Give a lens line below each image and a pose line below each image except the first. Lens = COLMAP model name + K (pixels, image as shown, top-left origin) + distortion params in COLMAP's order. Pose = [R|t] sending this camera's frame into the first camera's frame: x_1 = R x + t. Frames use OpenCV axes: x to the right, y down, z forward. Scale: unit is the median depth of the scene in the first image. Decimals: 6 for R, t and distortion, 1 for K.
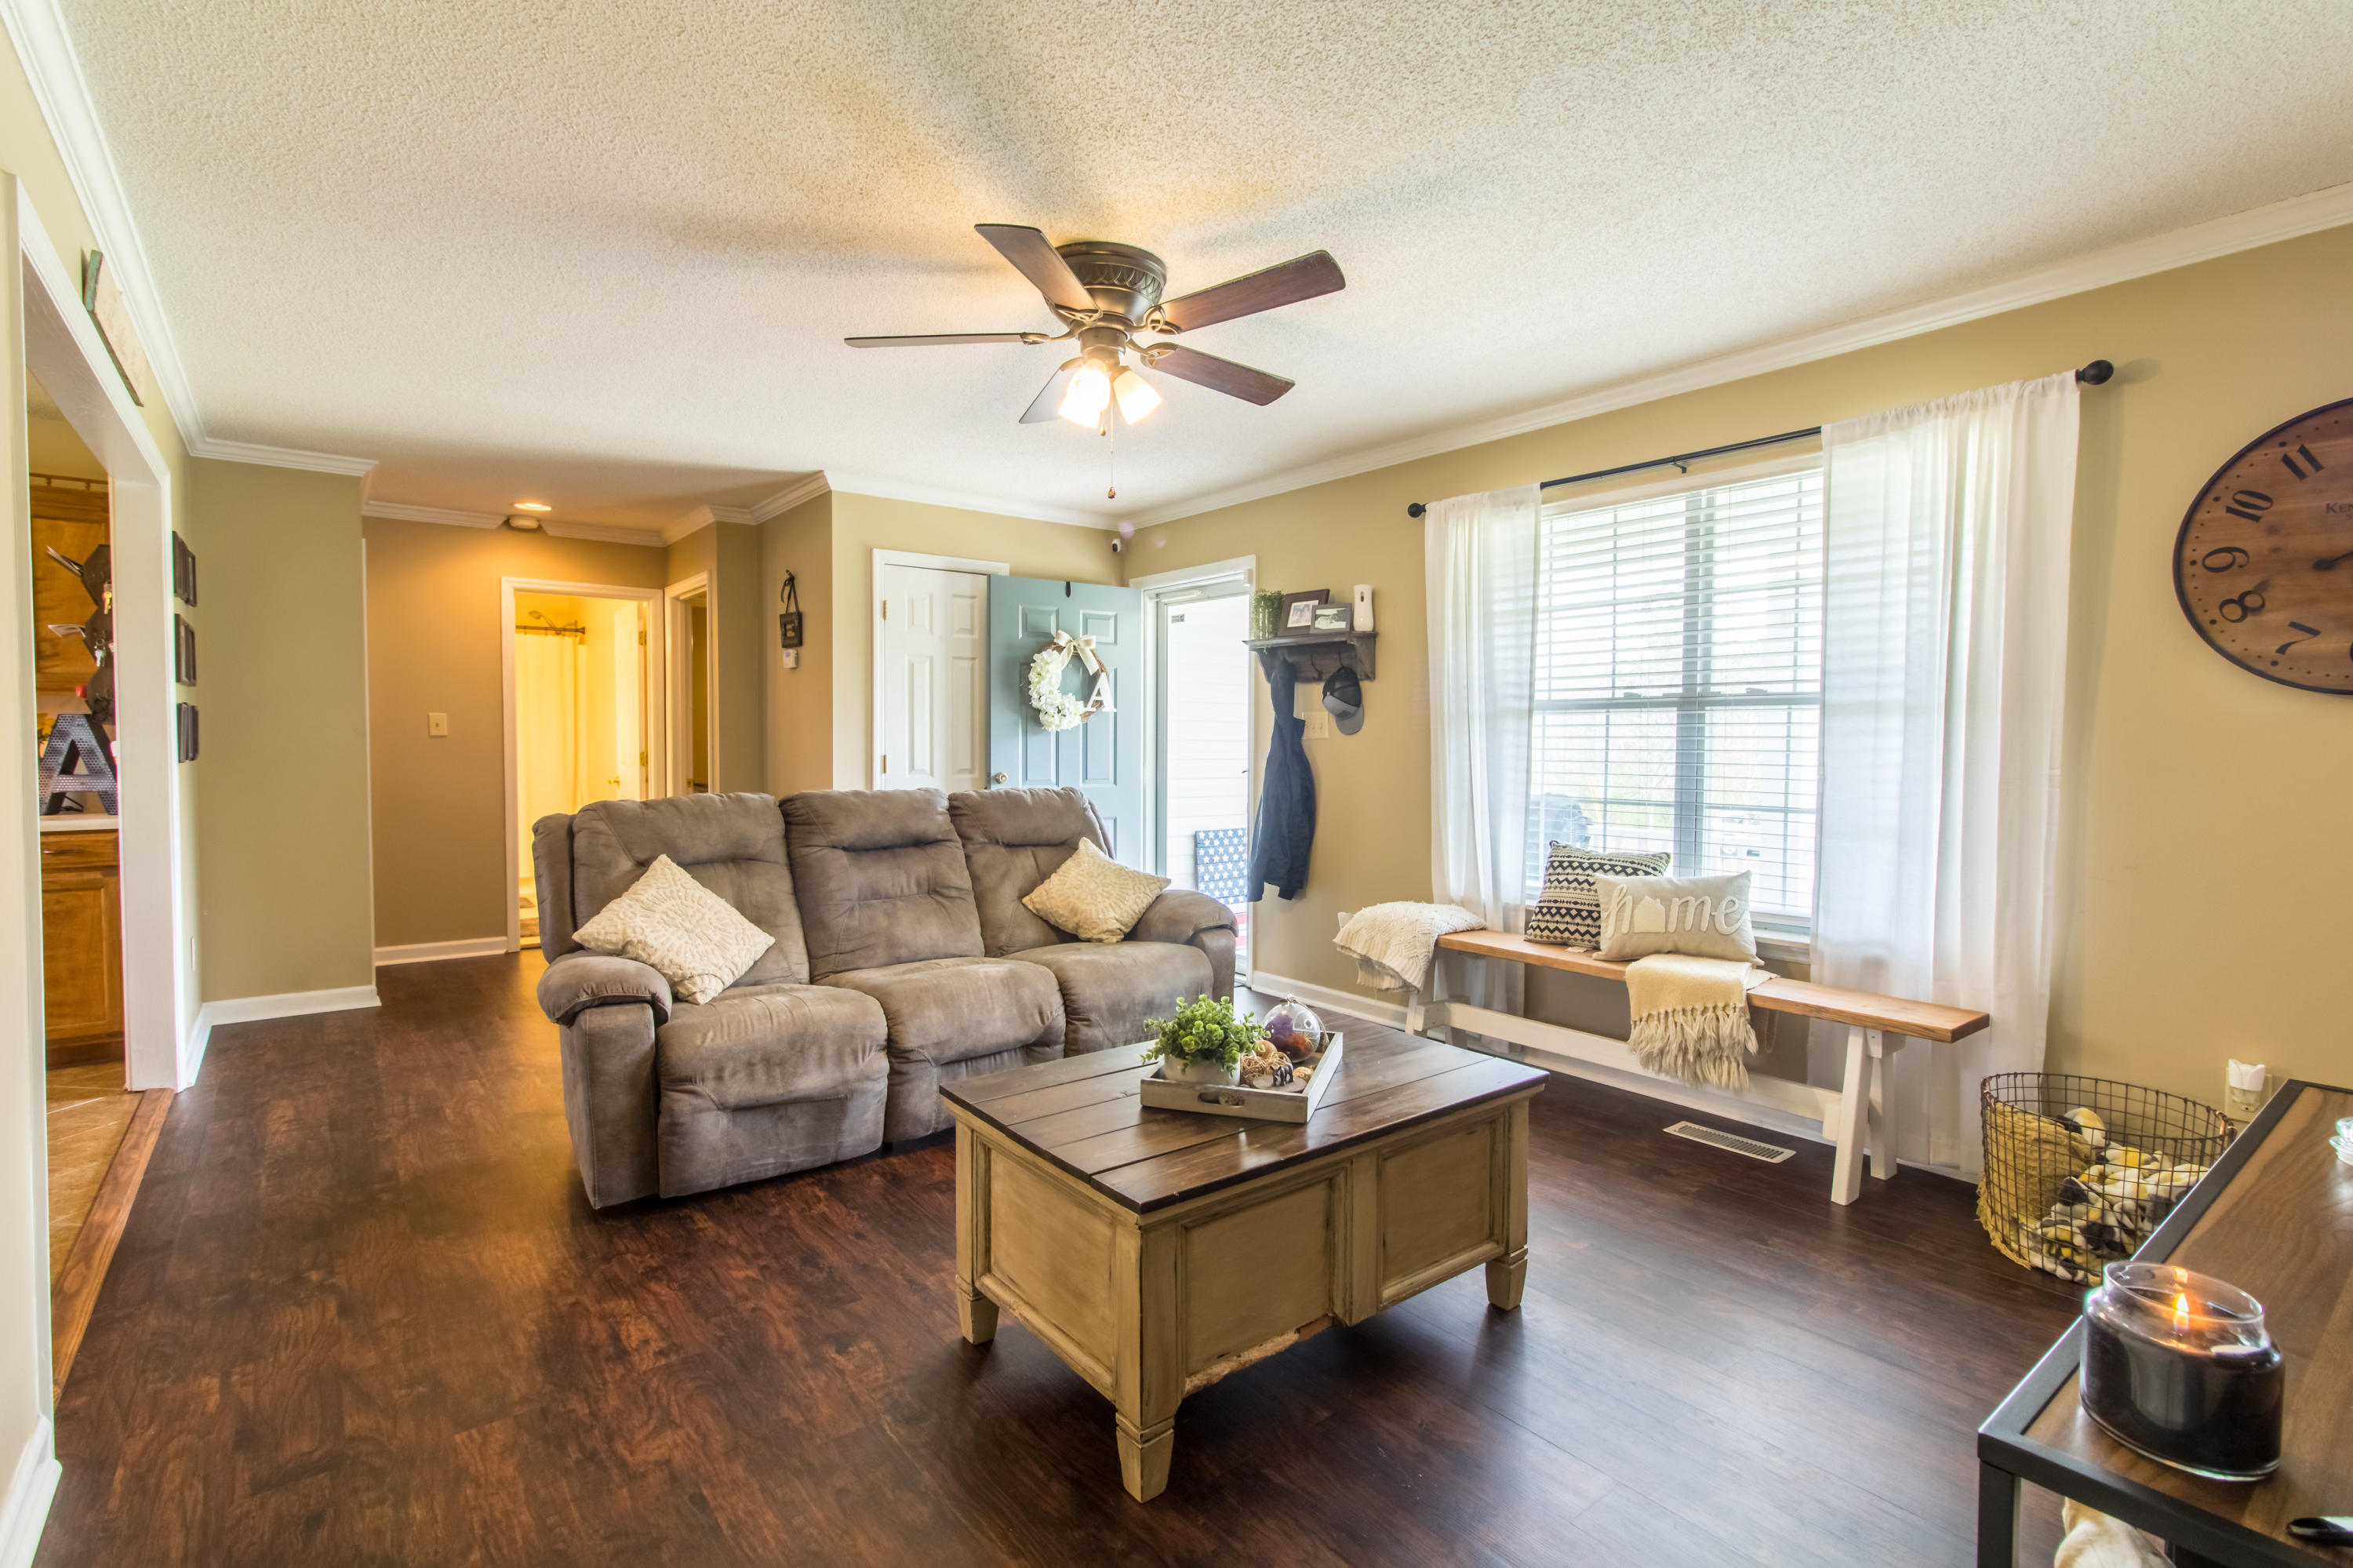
lens RADIAL K [[1091.4, 0, 1186.1], [0, 1091.4, 772.8], [0, 0, 1]] dist [0.000558, 0.000520]
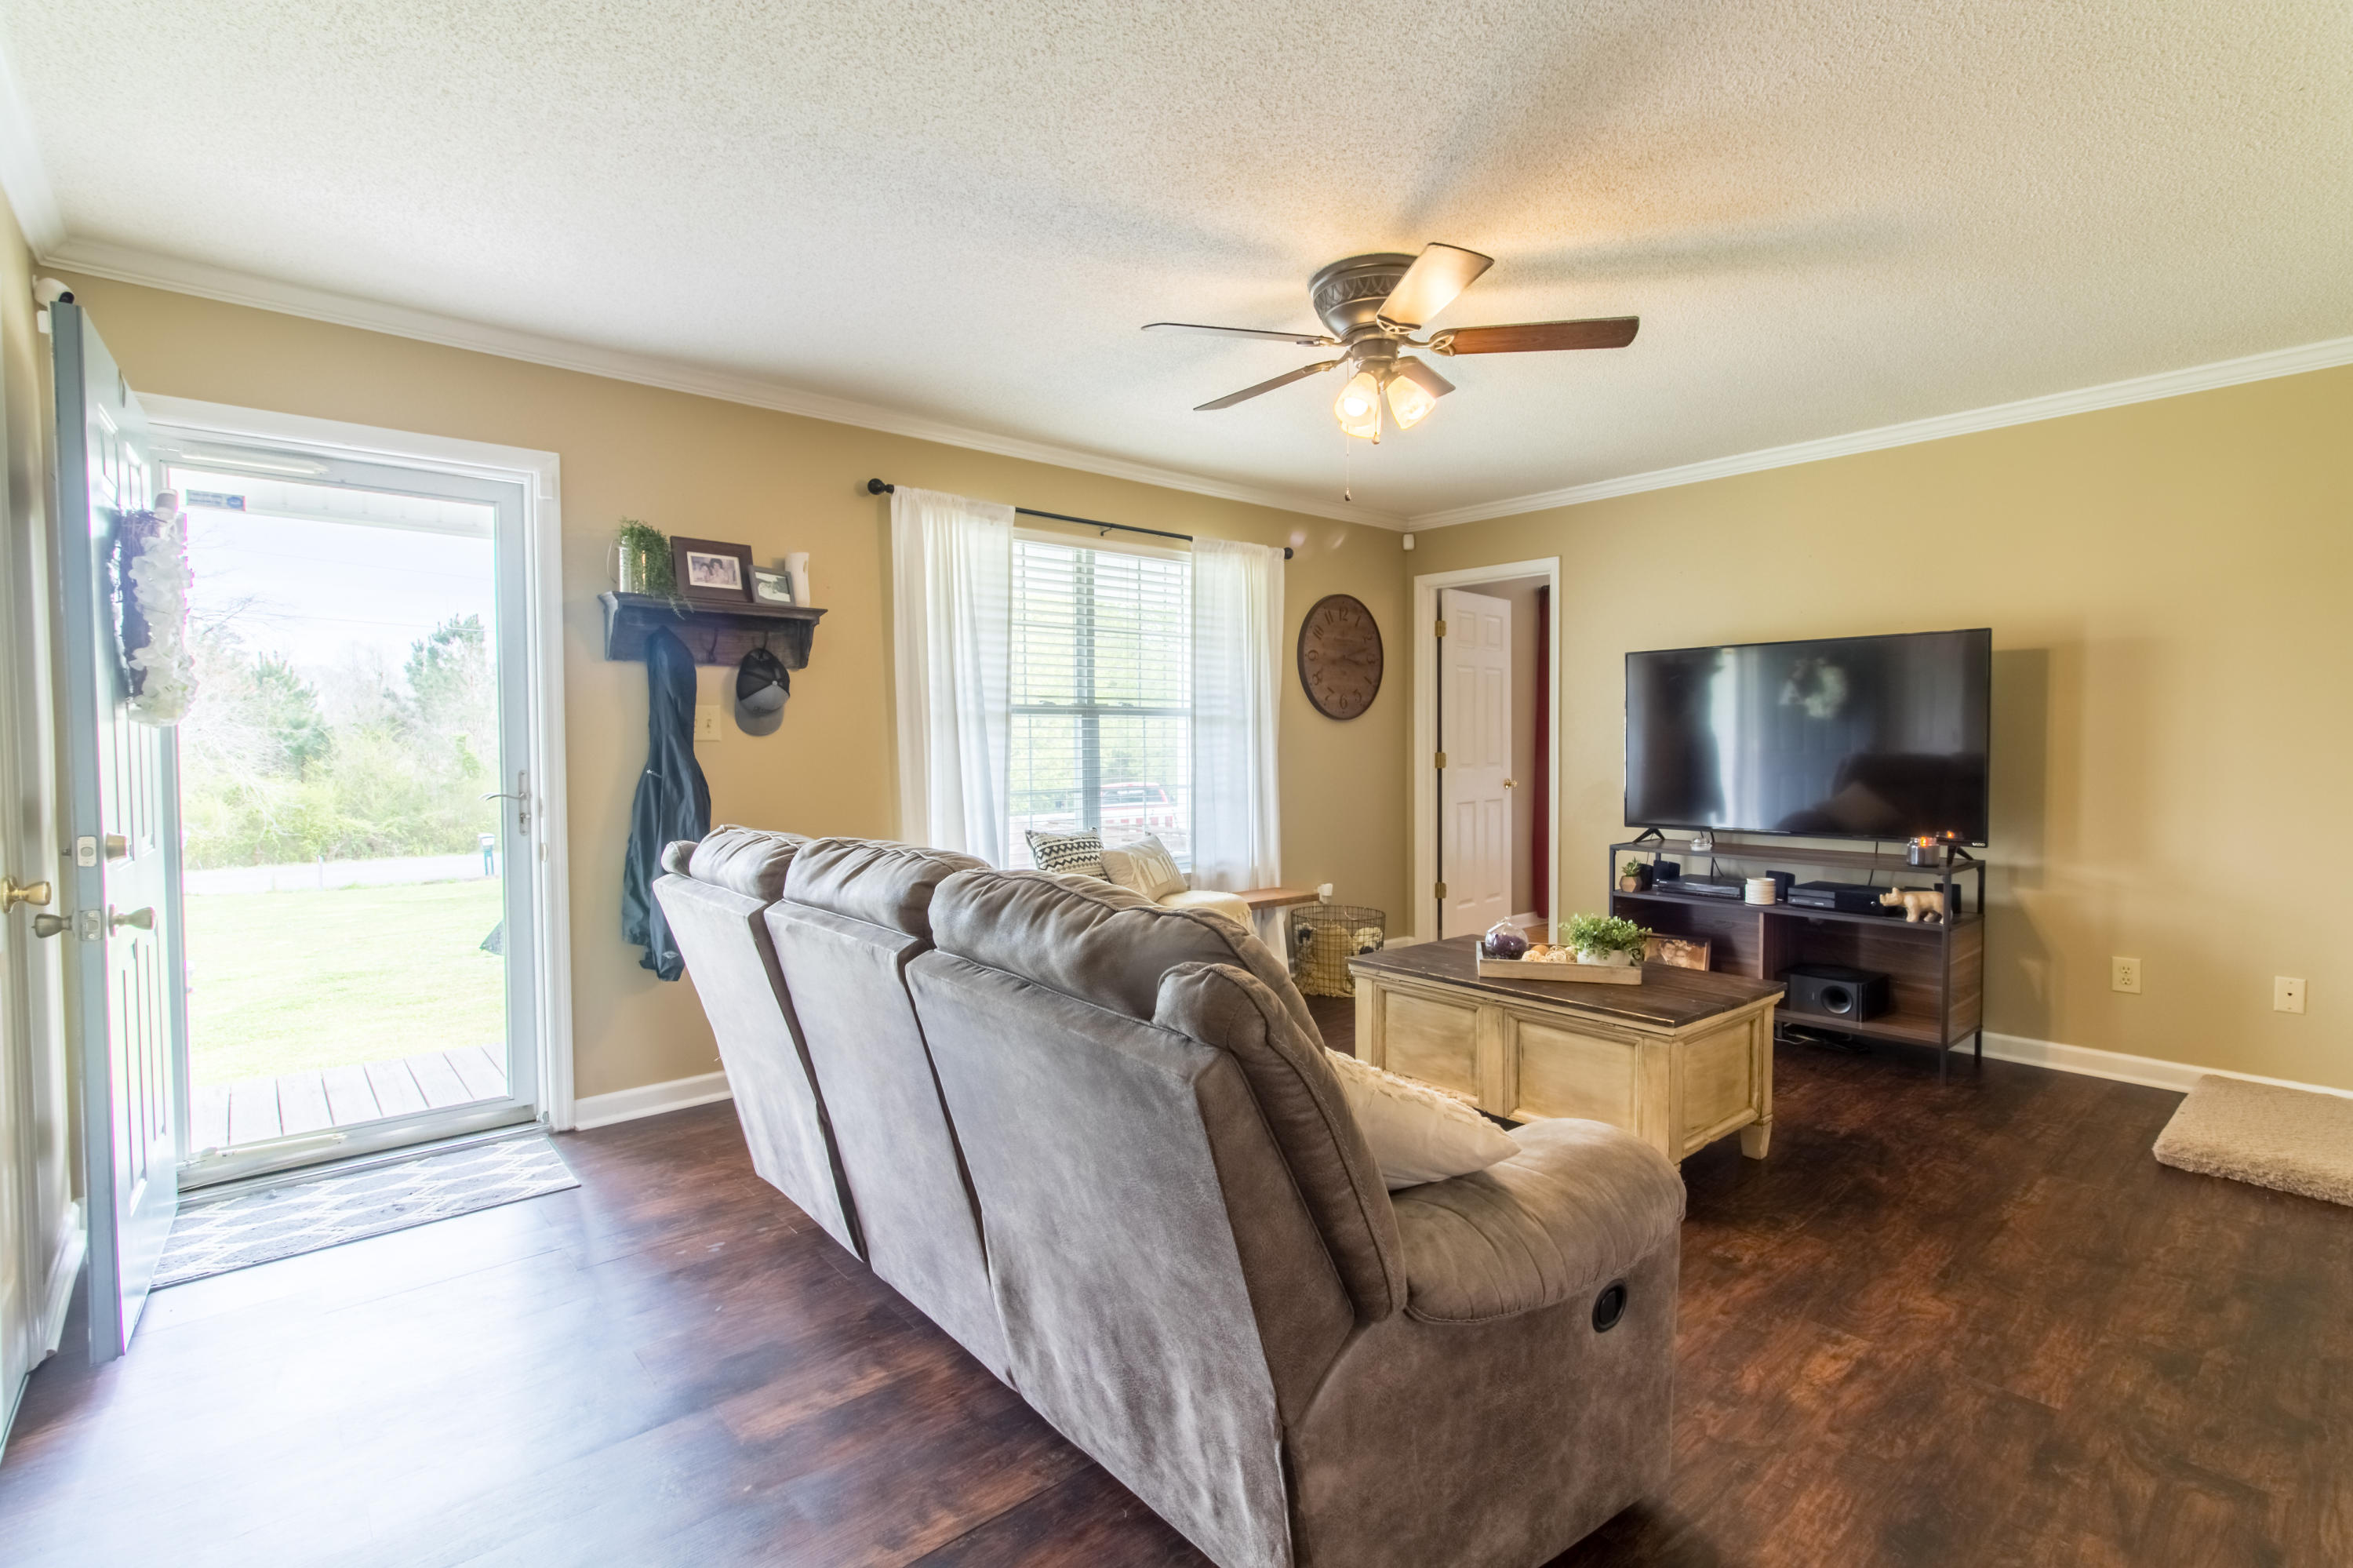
lens RADIAL K [[1091.4, 0, 1190.2], [0, 1091.4, 769.7], [0, 0, 1]] dist [0.000558, 0.000520]
pose [[-0.042042, -0.029185, 0.998689, -0.778187], [0.035590, 0.998895, 0.030690, -0.028348], [-0.998482, 0.036834, -0.040957, 0.868614]]
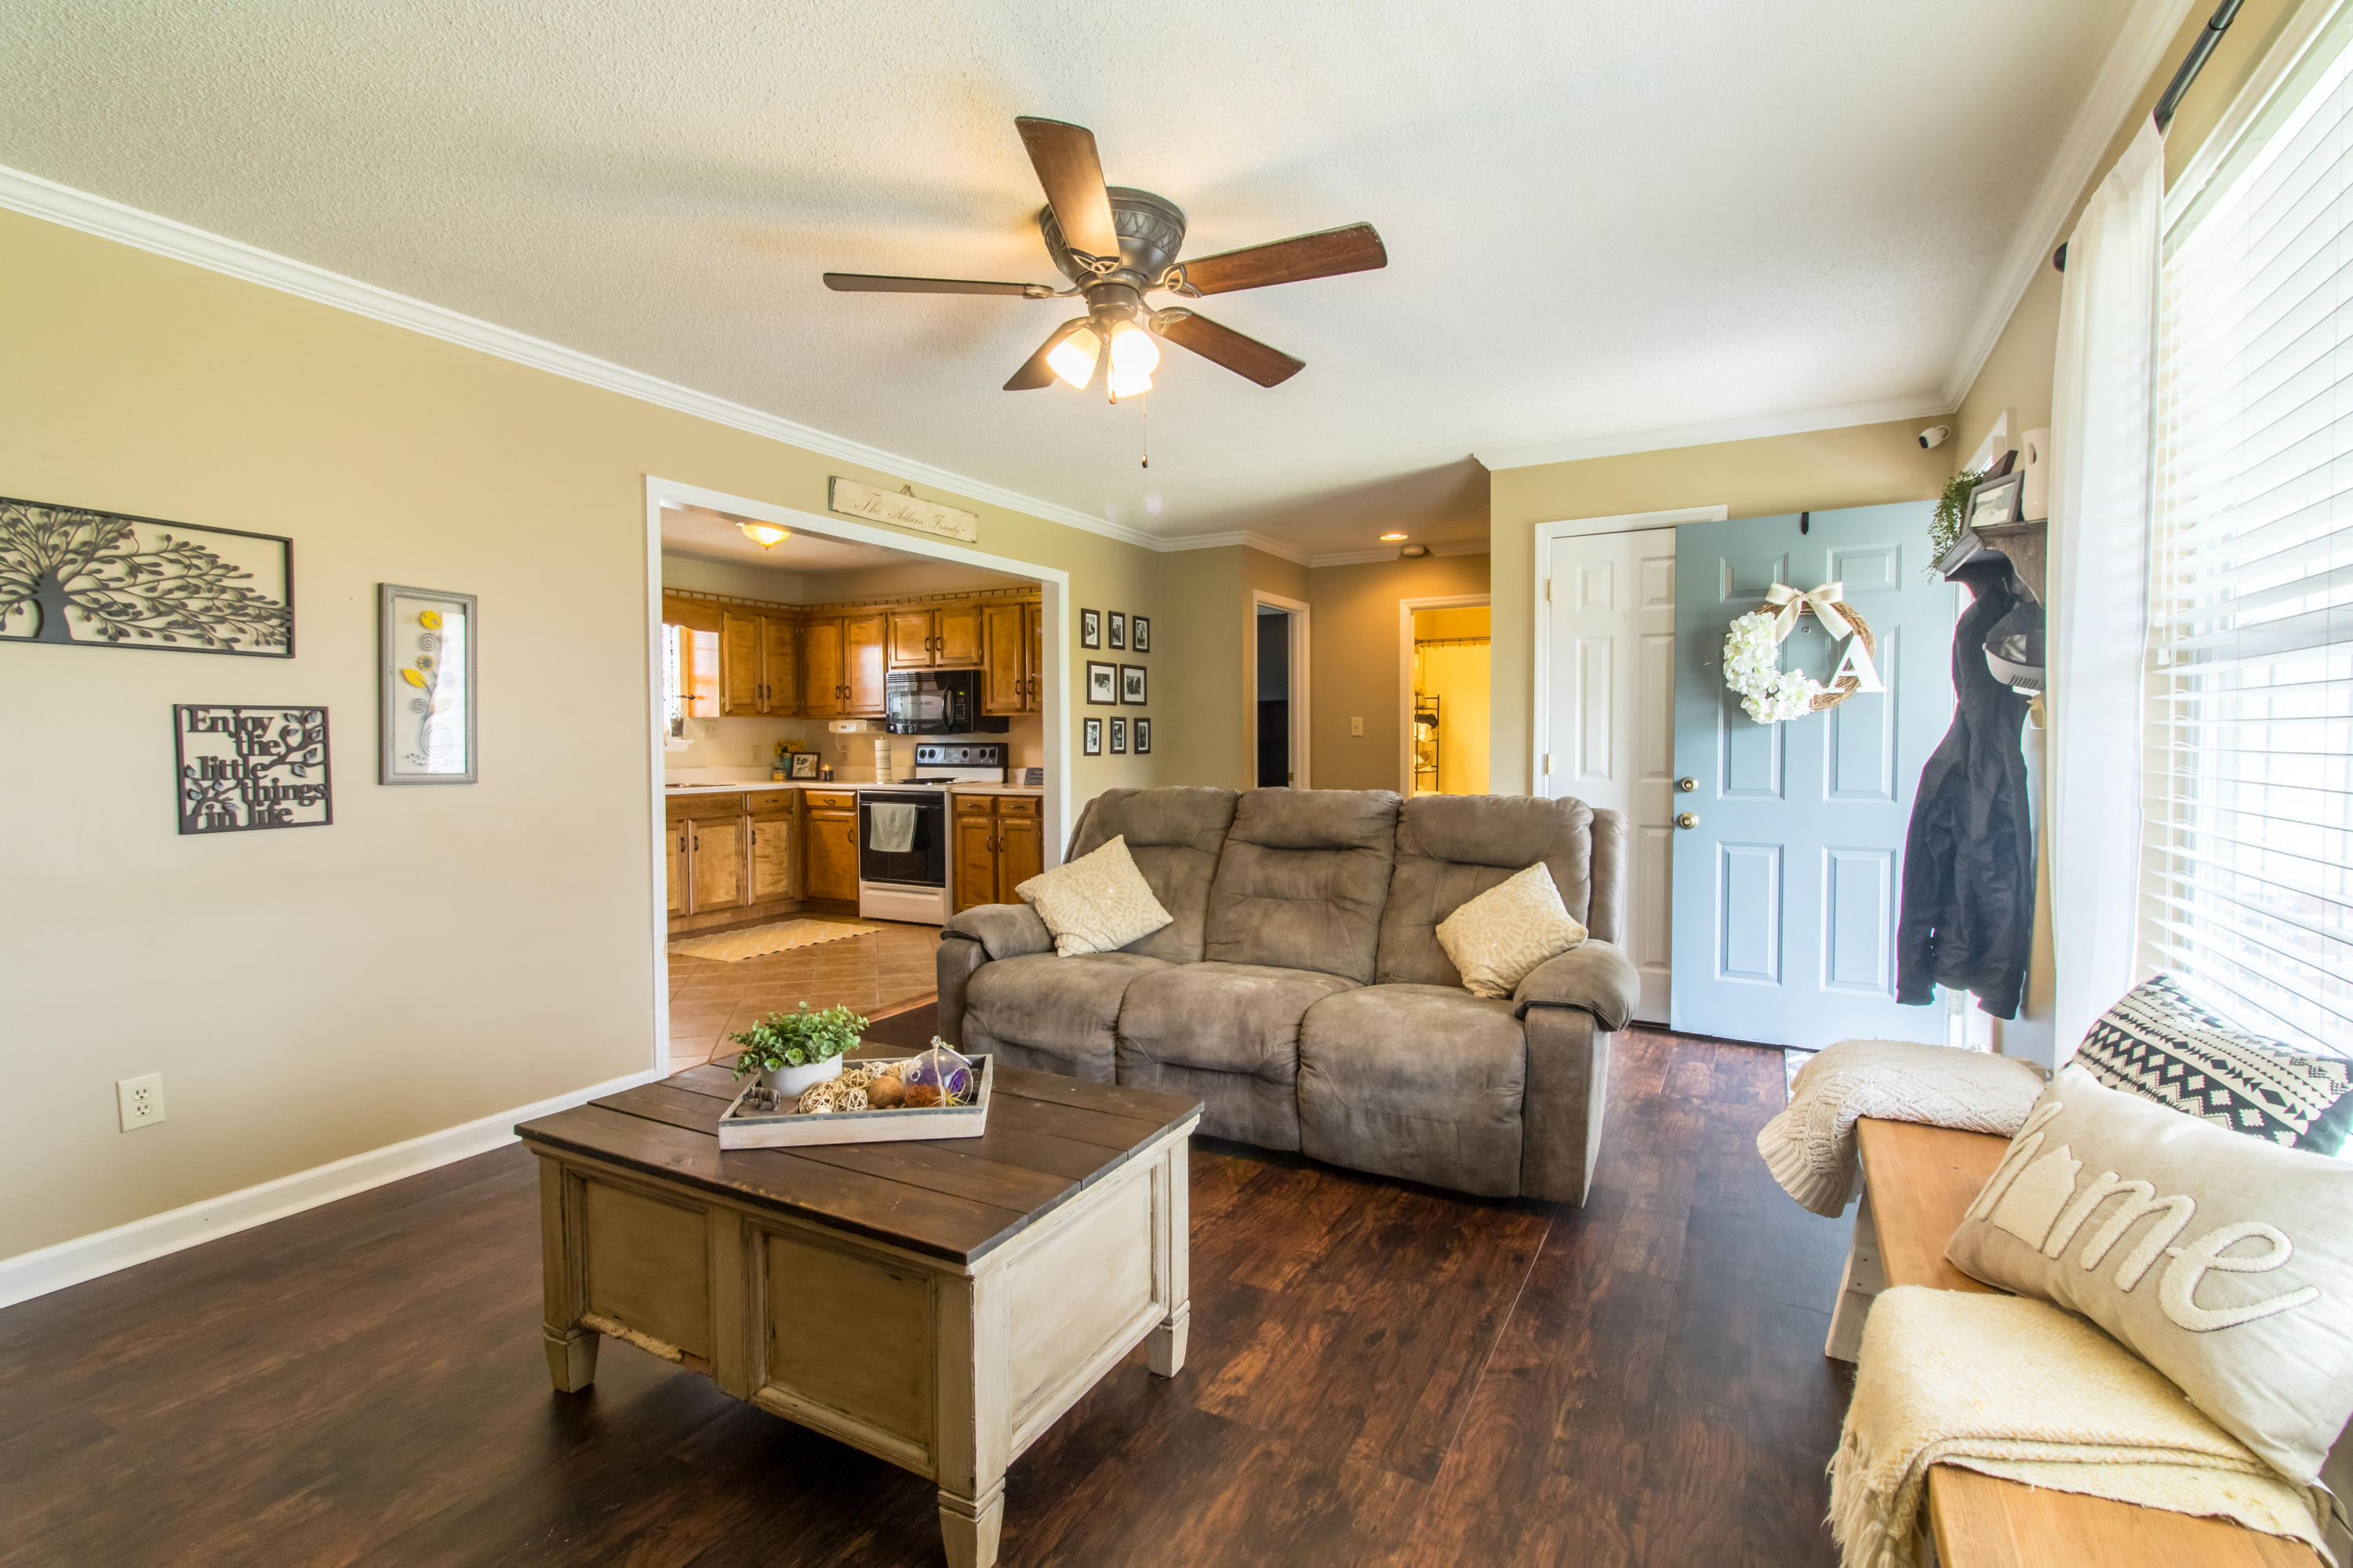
lens RADIAL K [[1091.4, 0, 1191.2], [0, 1091.4, 782.2], [0, 0, 1]] dist [0.000558, 0.000520]
pose [[0.396963, 0.030951, -0.917312, 0.561972], [-0.020880, 0.999477, 0.024688, -0.012163], [0.917597, 0.009354, 0.397402, 0.503712]]
